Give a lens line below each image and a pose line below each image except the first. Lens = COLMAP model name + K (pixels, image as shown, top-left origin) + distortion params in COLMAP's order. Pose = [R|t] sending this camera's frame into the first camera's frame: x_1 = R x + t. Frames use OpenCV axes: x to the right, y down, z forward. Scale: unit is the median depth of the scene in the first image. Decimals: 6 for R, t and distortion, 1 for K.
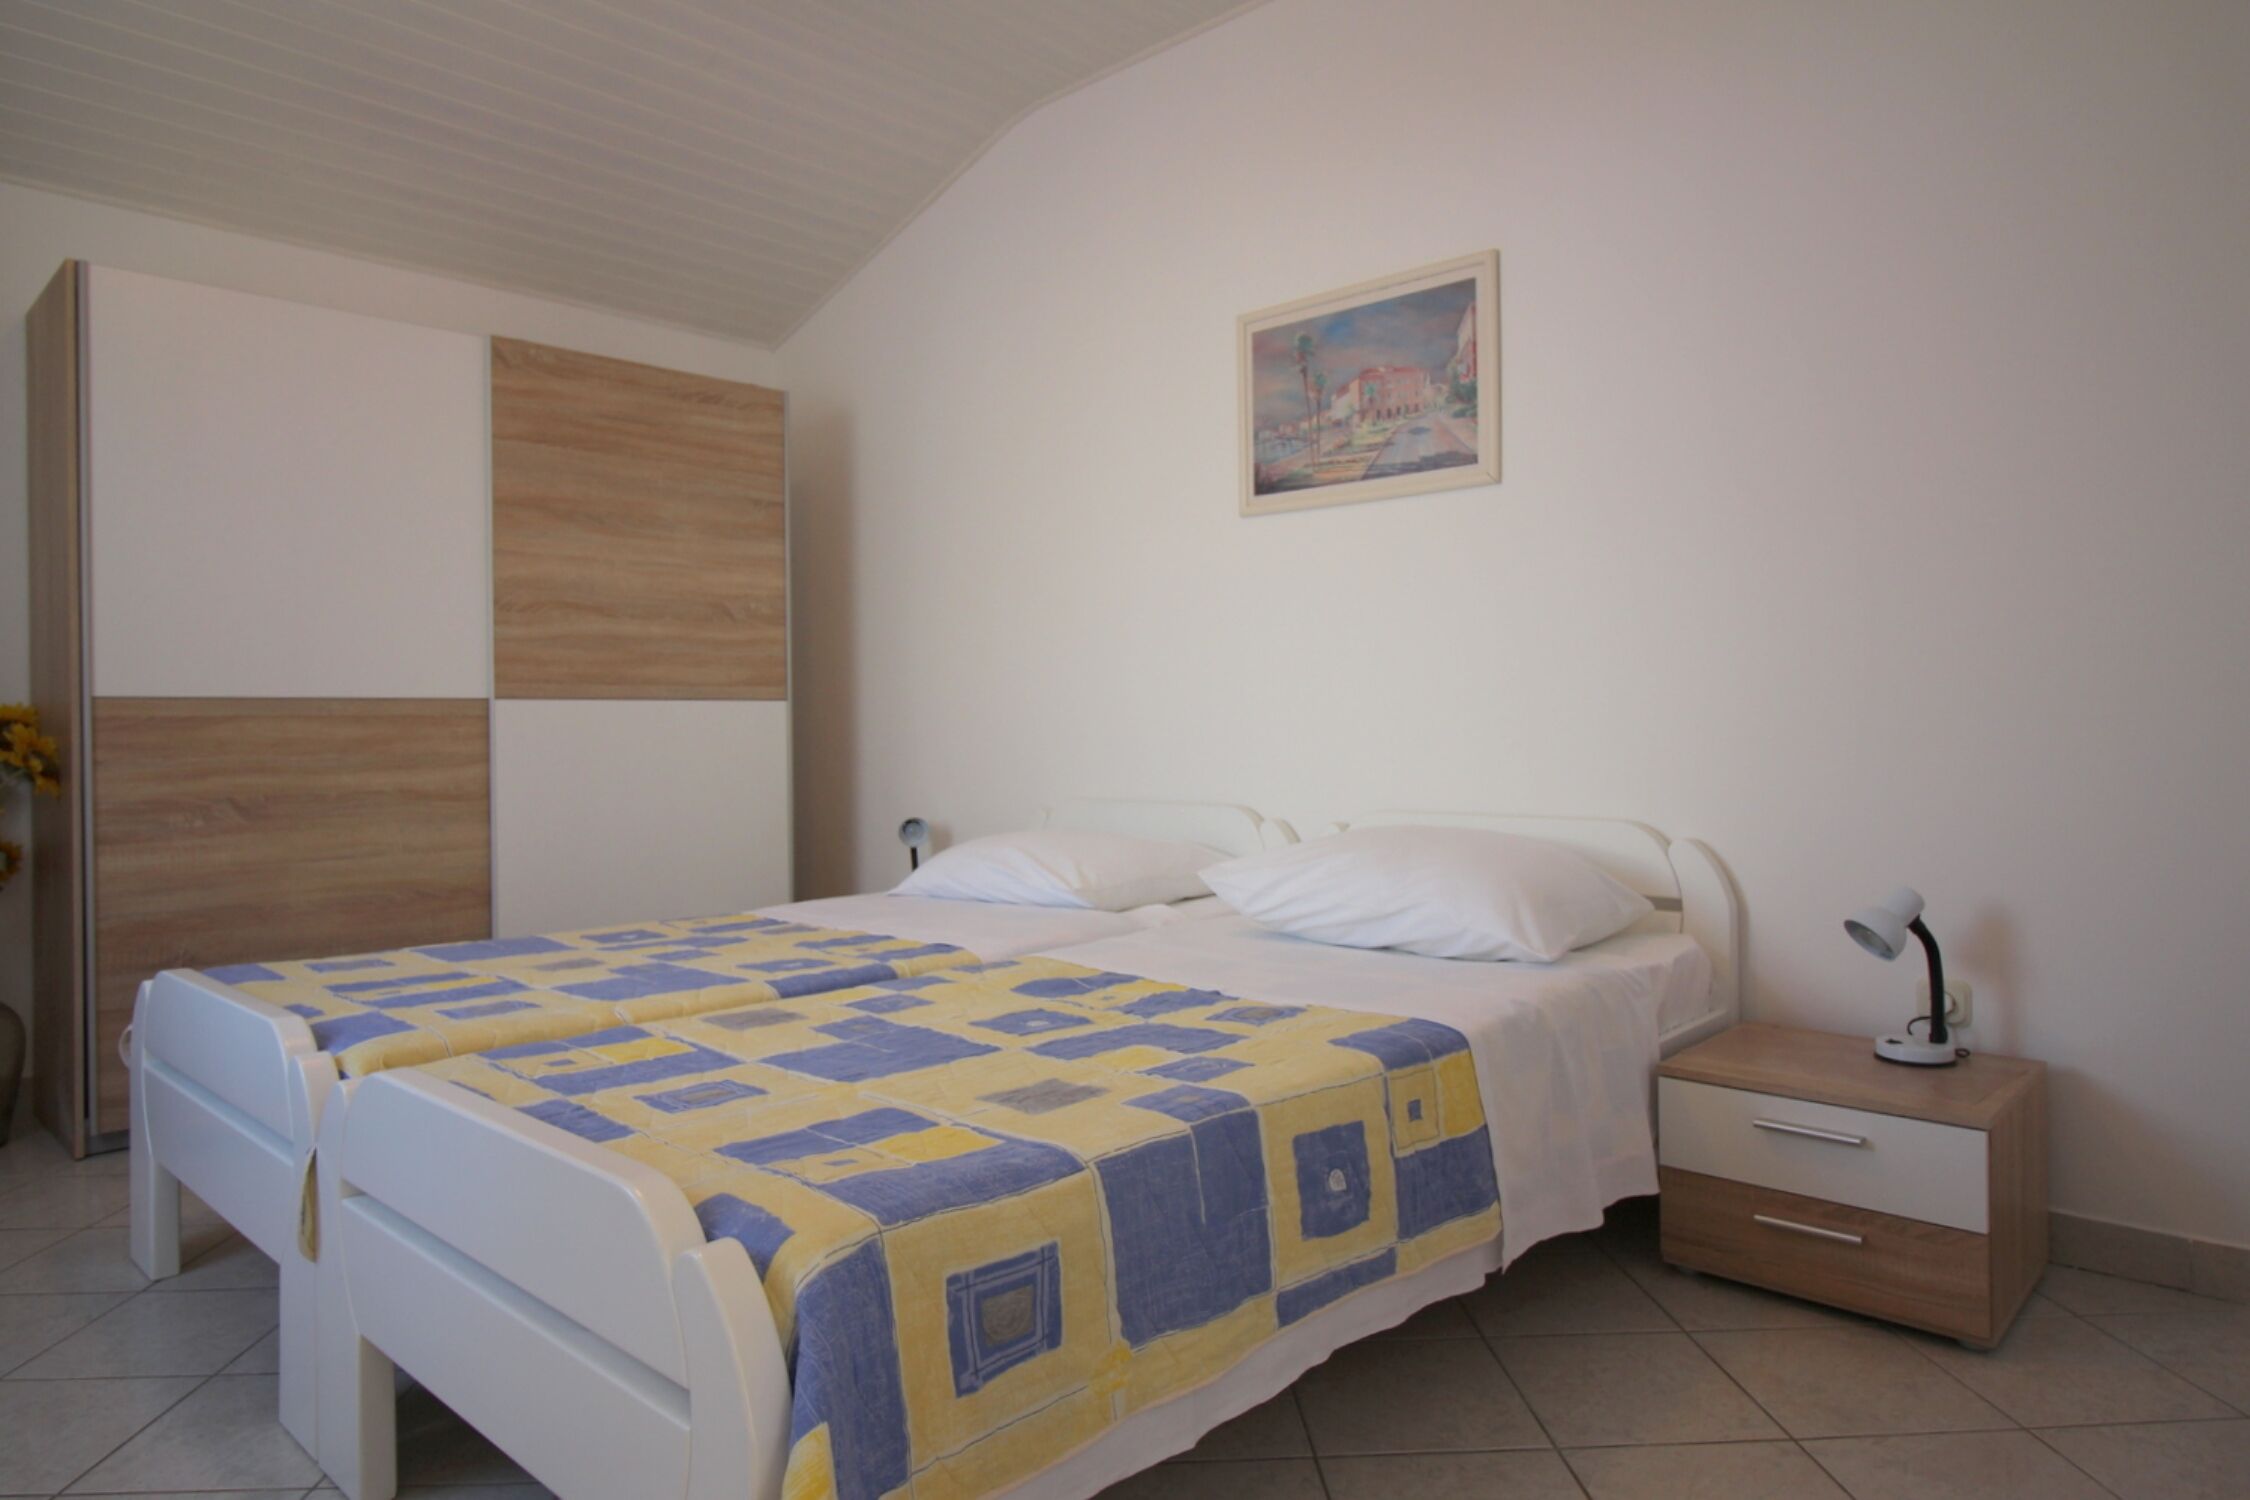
lens RADIAL K [[1327.2, 0, 1130.7], [0, 1327.2, 724.5], [0, 0, 1]] dist [0.007440, -0.011428]
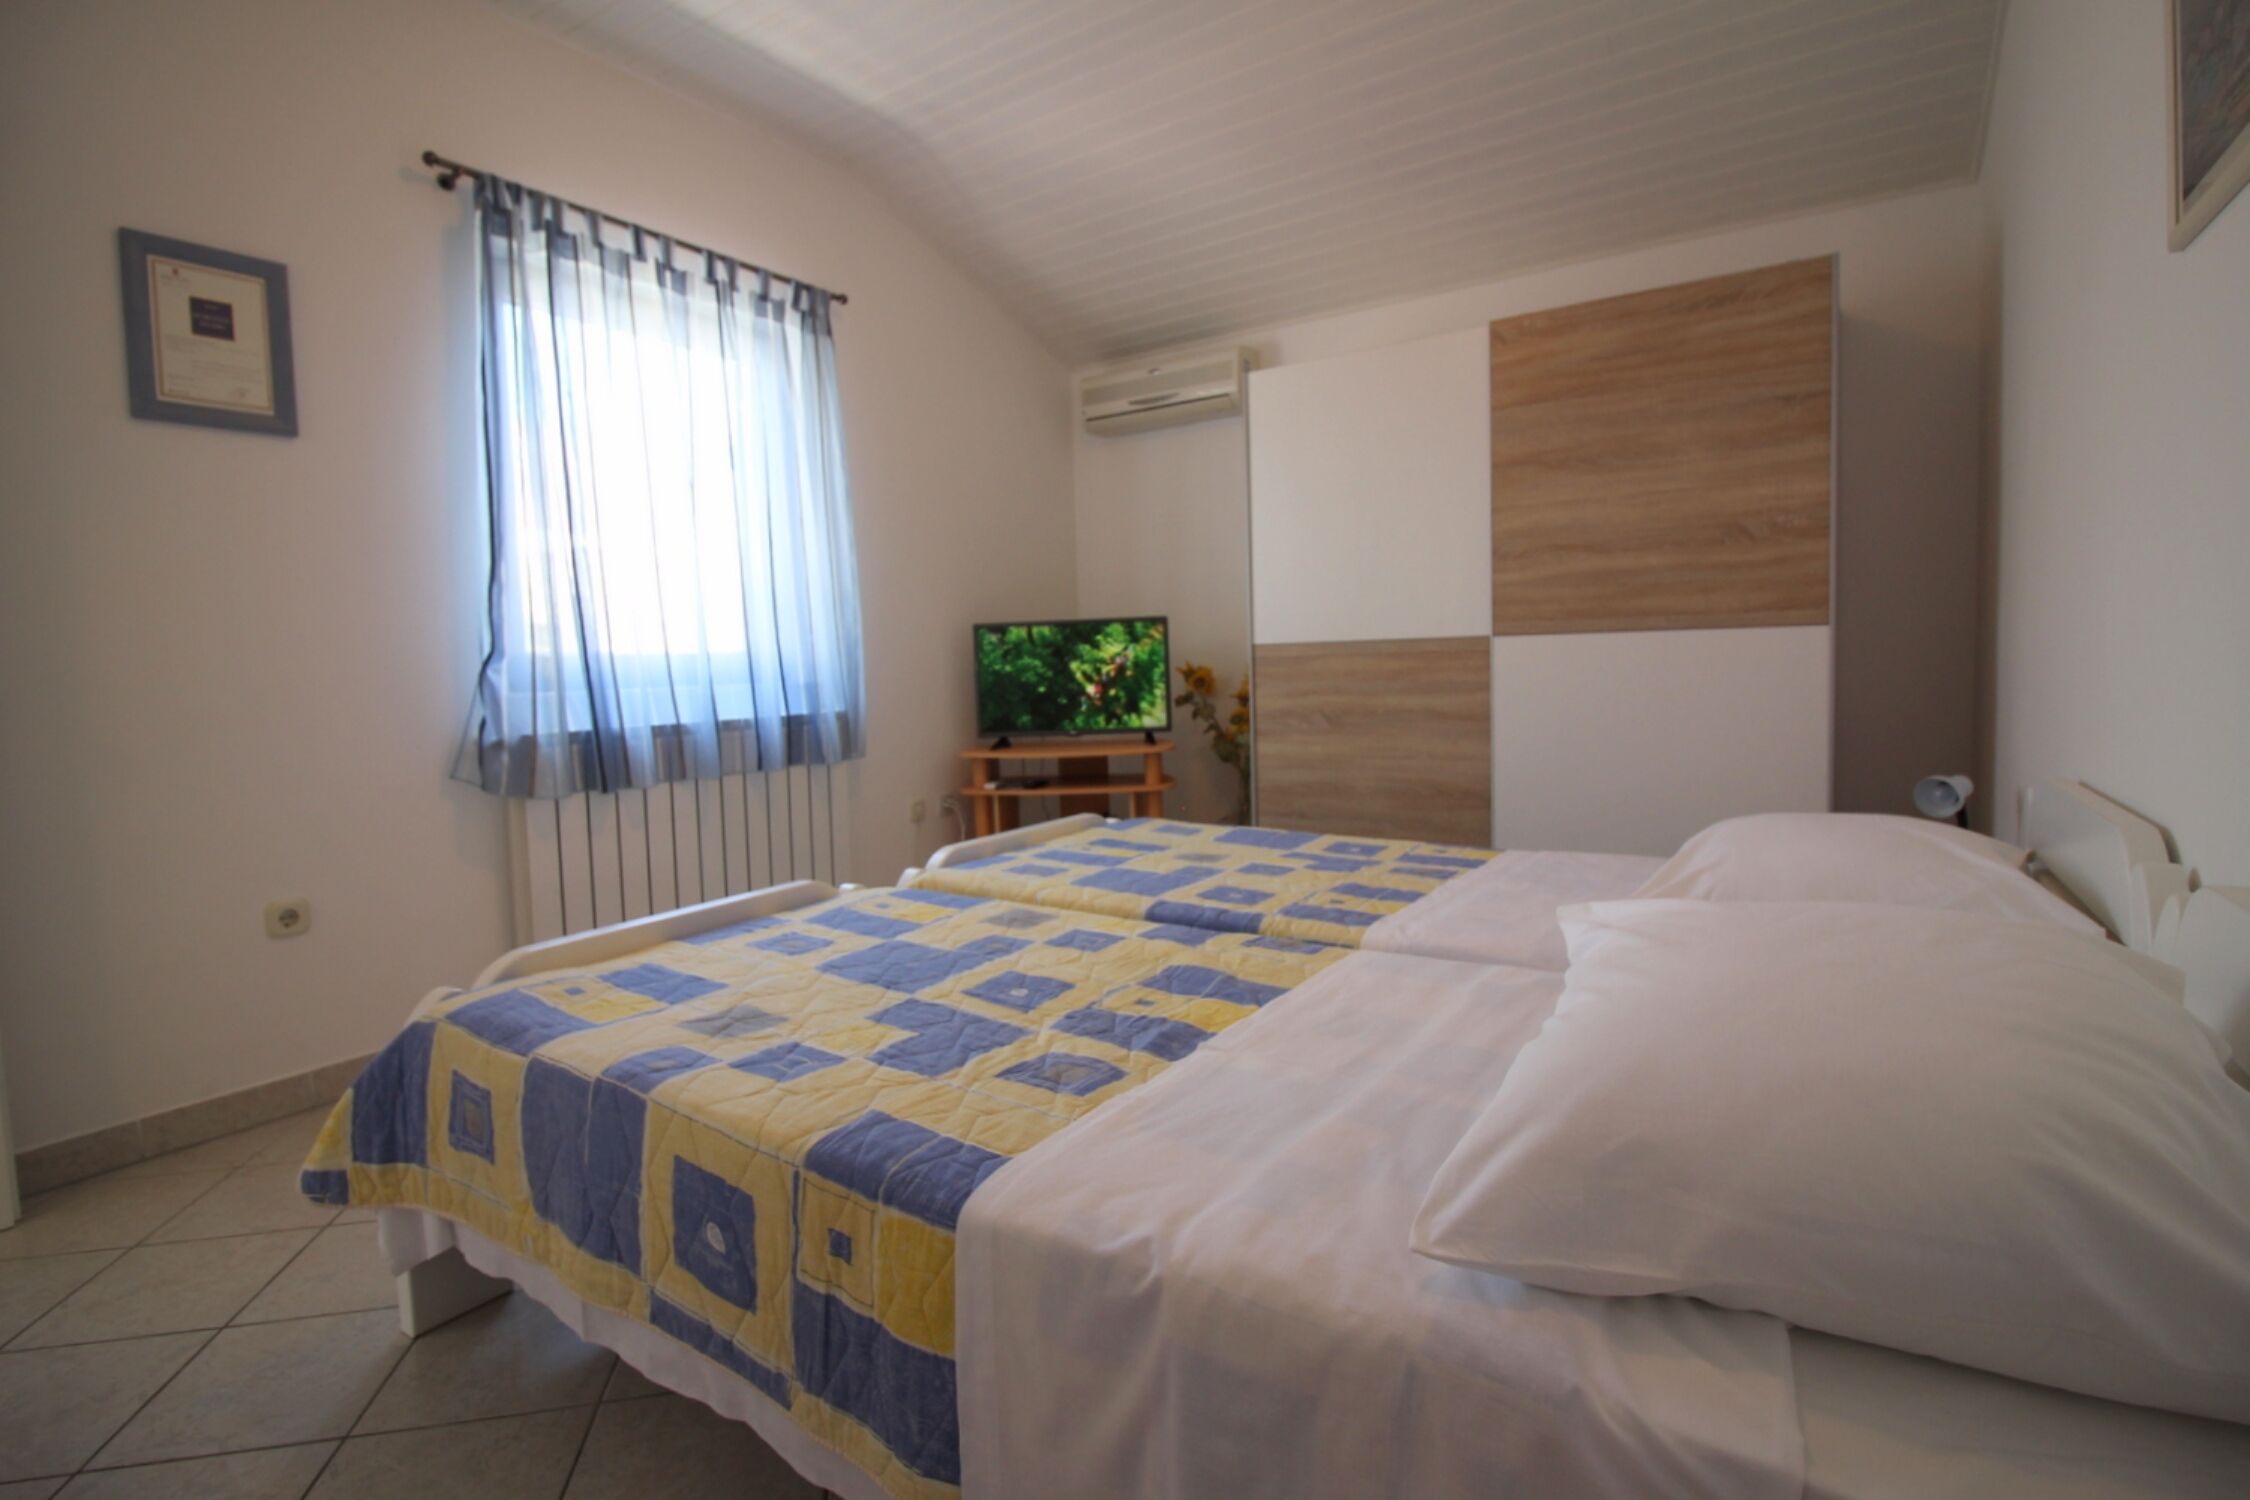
lens RADIAL K [[1055.8, 0, 1146.8], [0, 1055.8, 726.8], [0, 0, 1]] dist [0.003164, -0.016036]
pose [[0.181317, 0.069730, -0.980949, 0.601285], [0.025175, 0.996827, 0.075511, -0.027153], [0.983102, -0.038386, 0.178986, 0.808698]]
